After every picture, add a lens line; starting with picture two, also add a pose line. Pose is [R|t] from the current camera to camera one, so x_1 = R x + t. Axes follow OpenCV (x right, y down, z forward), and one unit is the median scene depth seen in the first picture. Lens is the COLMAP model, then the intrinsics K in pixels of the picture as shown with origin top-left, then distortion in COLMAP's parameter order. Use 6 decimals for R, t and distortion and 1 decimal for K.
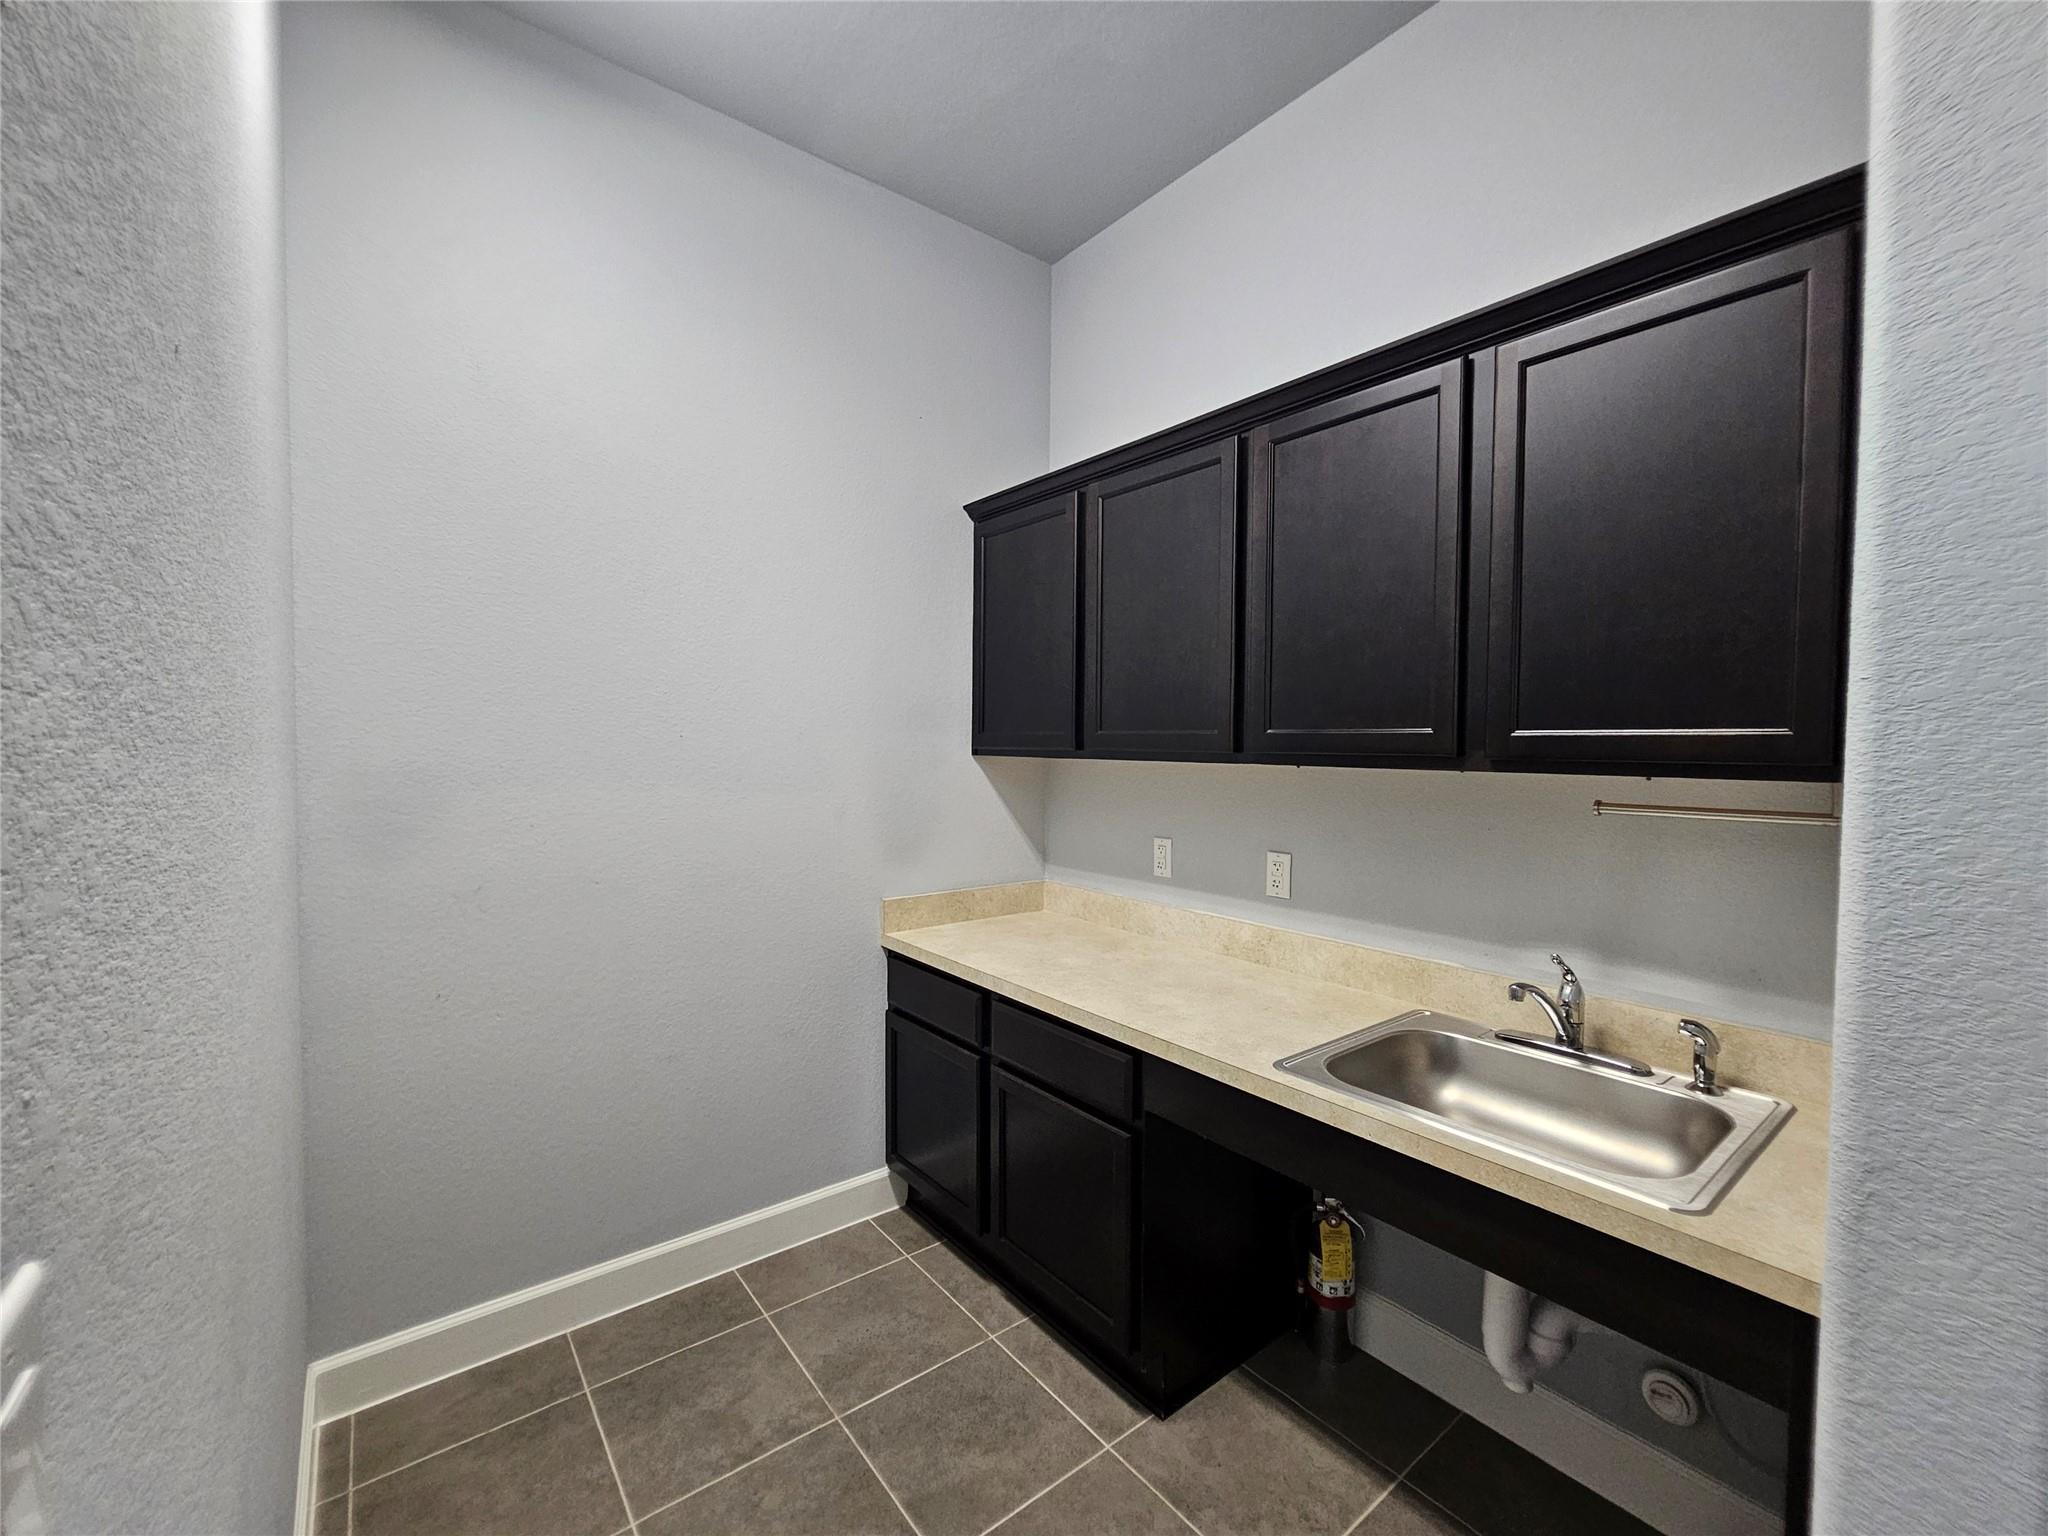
lens RADIAL K [[844.2, 0, 1034.7], [0, 844.2, 770.6], [0, 0, 1]] dist [0.000396, 0.000307]
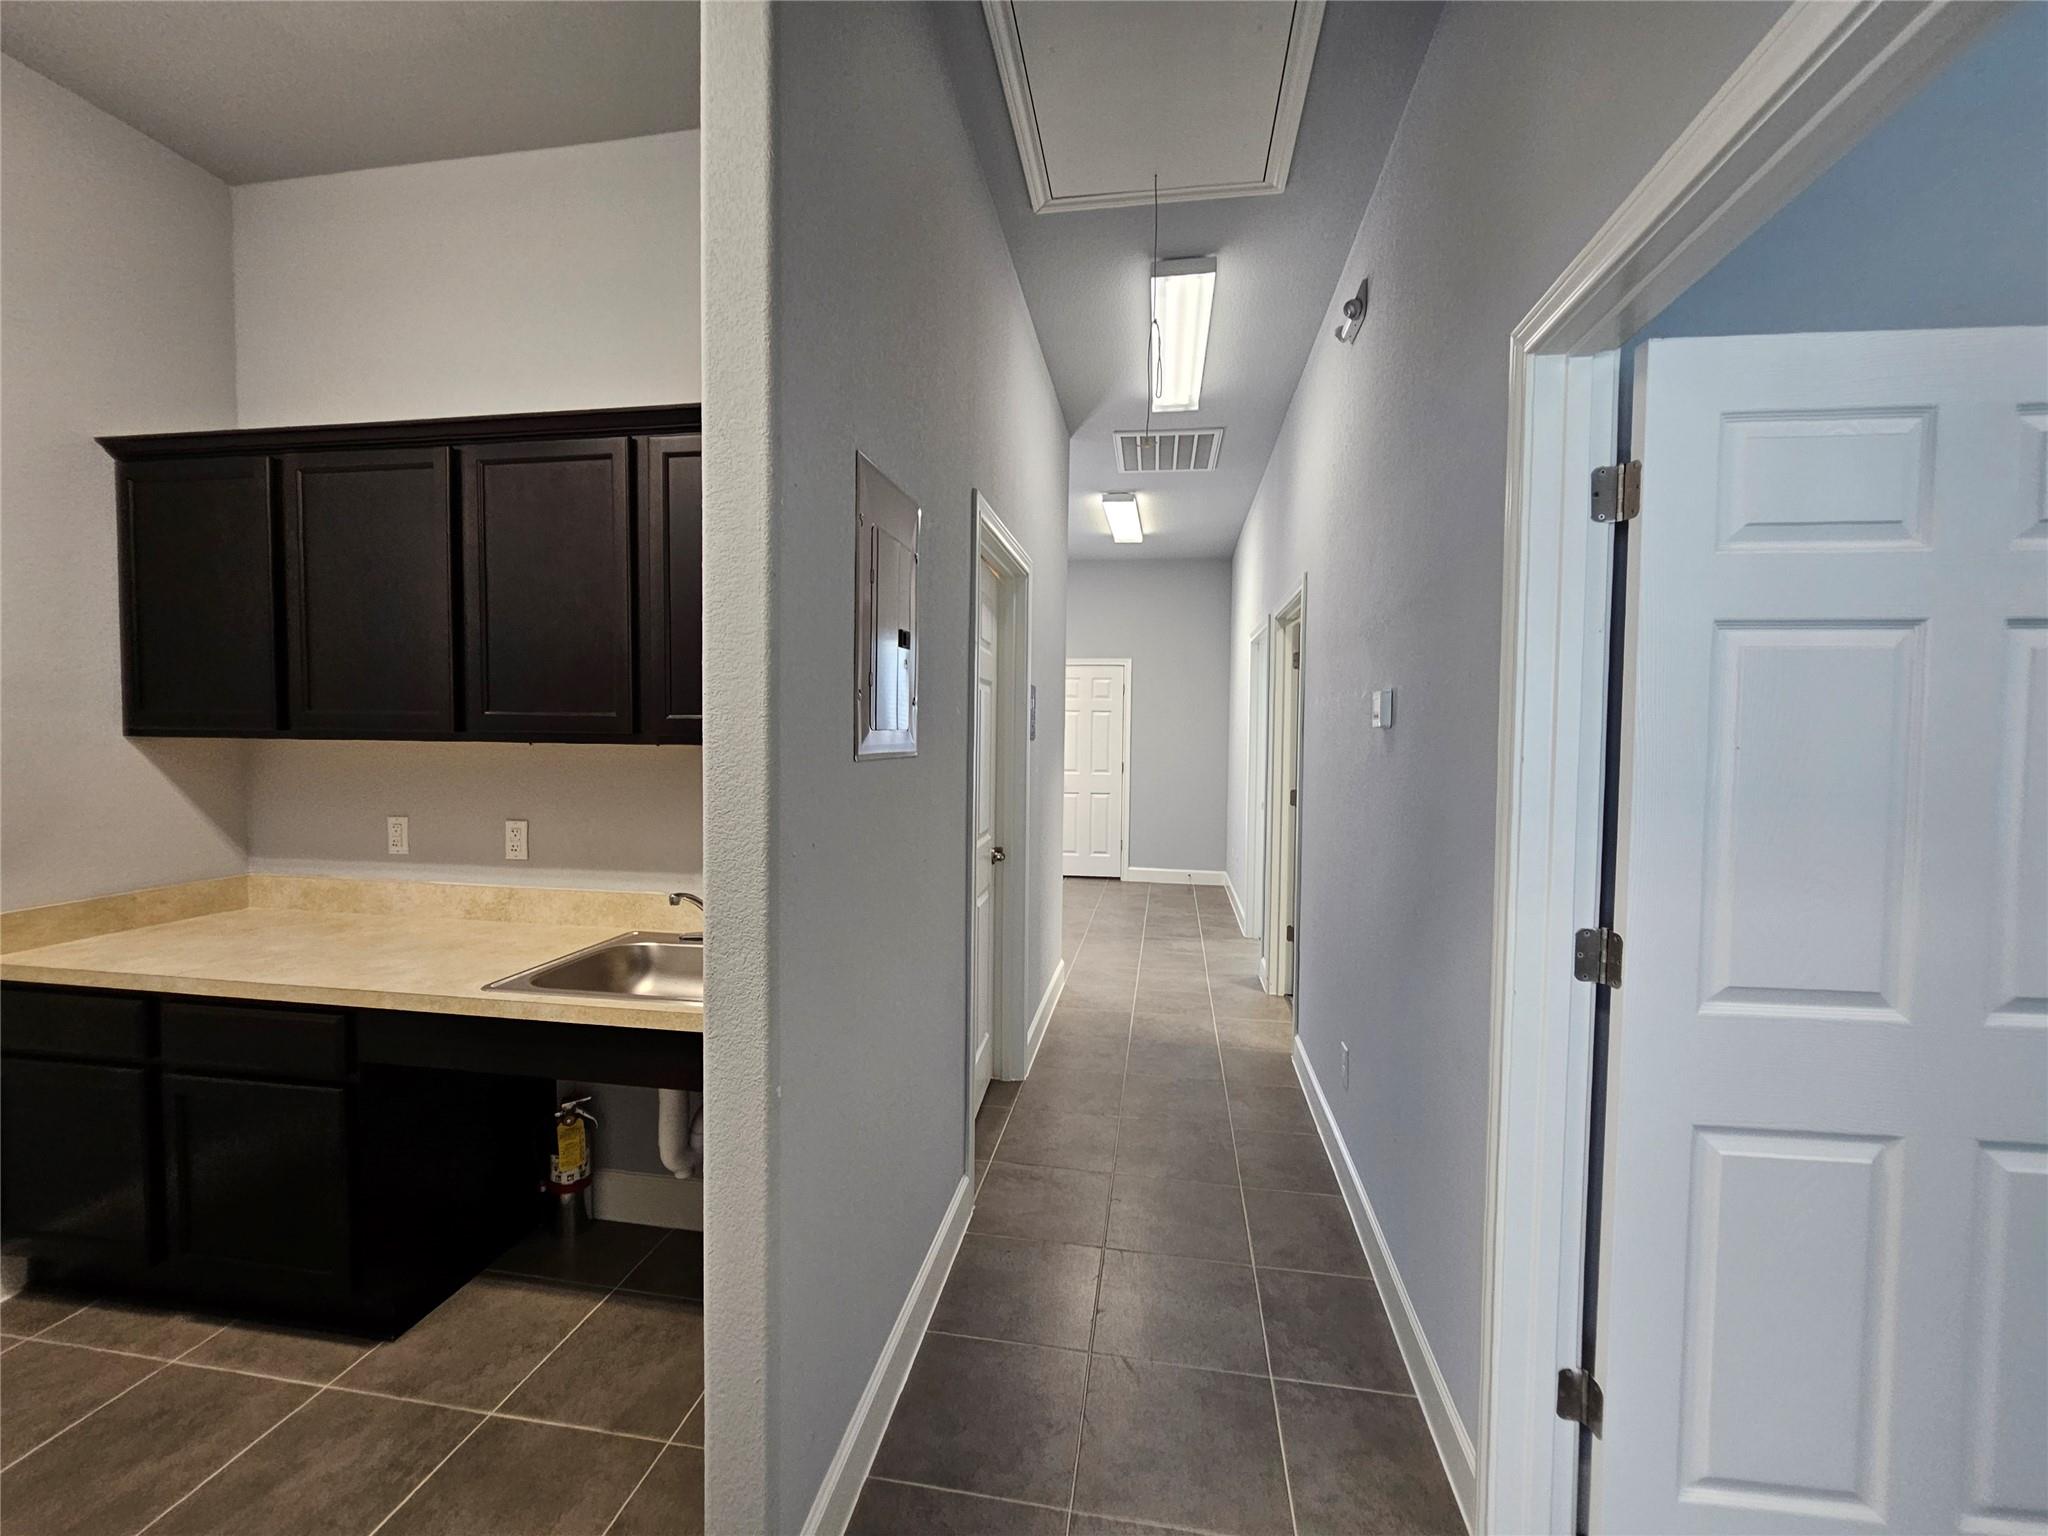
lens RADIAL K [[847.8, 0, 1023.9], [0, 847.8, 769.5], [0, 0, 1]] dist [-0.005376, 0.003573]
pose [[0.749912, -0.028517, 0.660923, 0.055944], [0.016556, 0.999567, 0.024344, 0.013723], [-0.661331, -0.007313, 0.750059, -0.329334]]
